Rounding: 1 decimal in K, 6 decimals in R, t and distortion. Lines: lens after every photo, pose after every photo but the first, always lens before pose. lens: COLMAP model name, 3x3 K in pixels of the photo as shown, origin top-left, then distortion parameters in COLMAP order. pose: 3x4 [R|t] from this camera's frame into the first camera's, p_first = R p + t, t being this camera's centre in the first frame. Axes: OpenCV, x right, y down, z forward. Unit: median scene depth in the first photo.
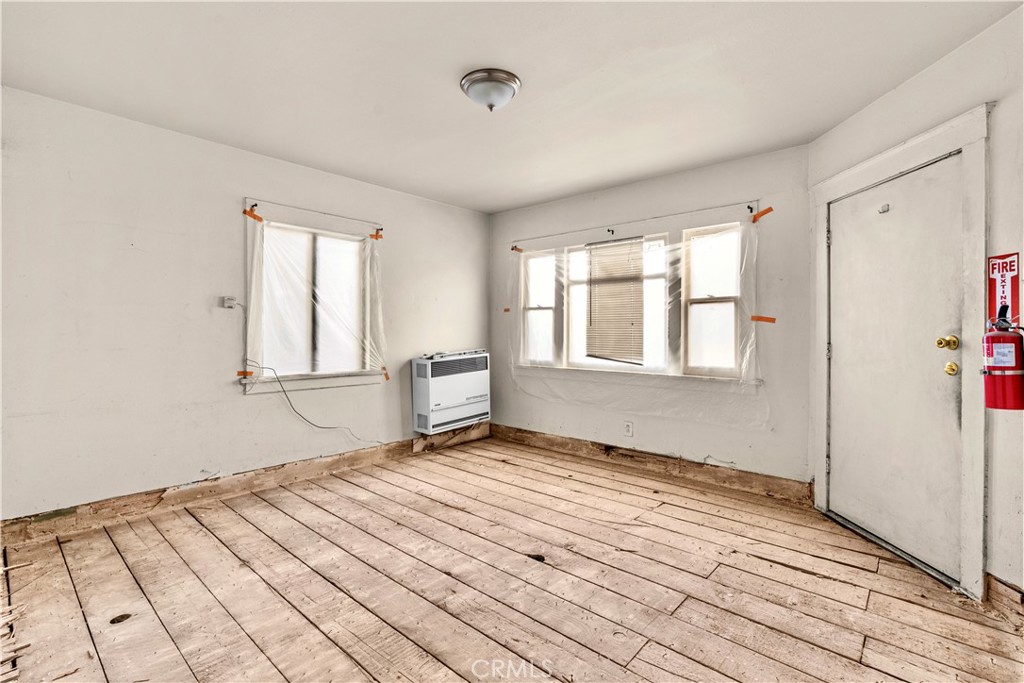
lens RADIAL K [[475.9, 0, 510.1], [0, 475.9, 336.9], [0, 0, 1]] dist [-0.003699, 0.000227]
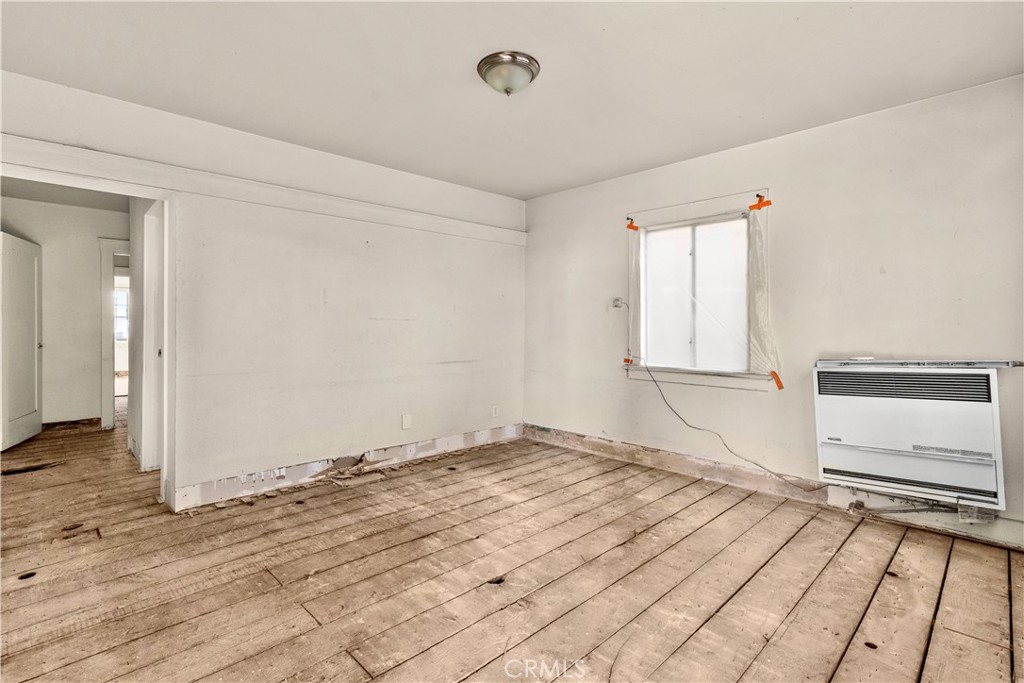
lens RADIAL K [[475.9, 0, 485.4], [0, 475.9, 326.6], [0, 0, 1]] dist [-0.003699, 0.000227]
pose [[-0.087045, -0.005825, -0.996187, 0.662593], [-0.012460, 0.999911, -0.004758, 0.001118], [0.996126, 0.011998, -0.087109, 0.741172]]
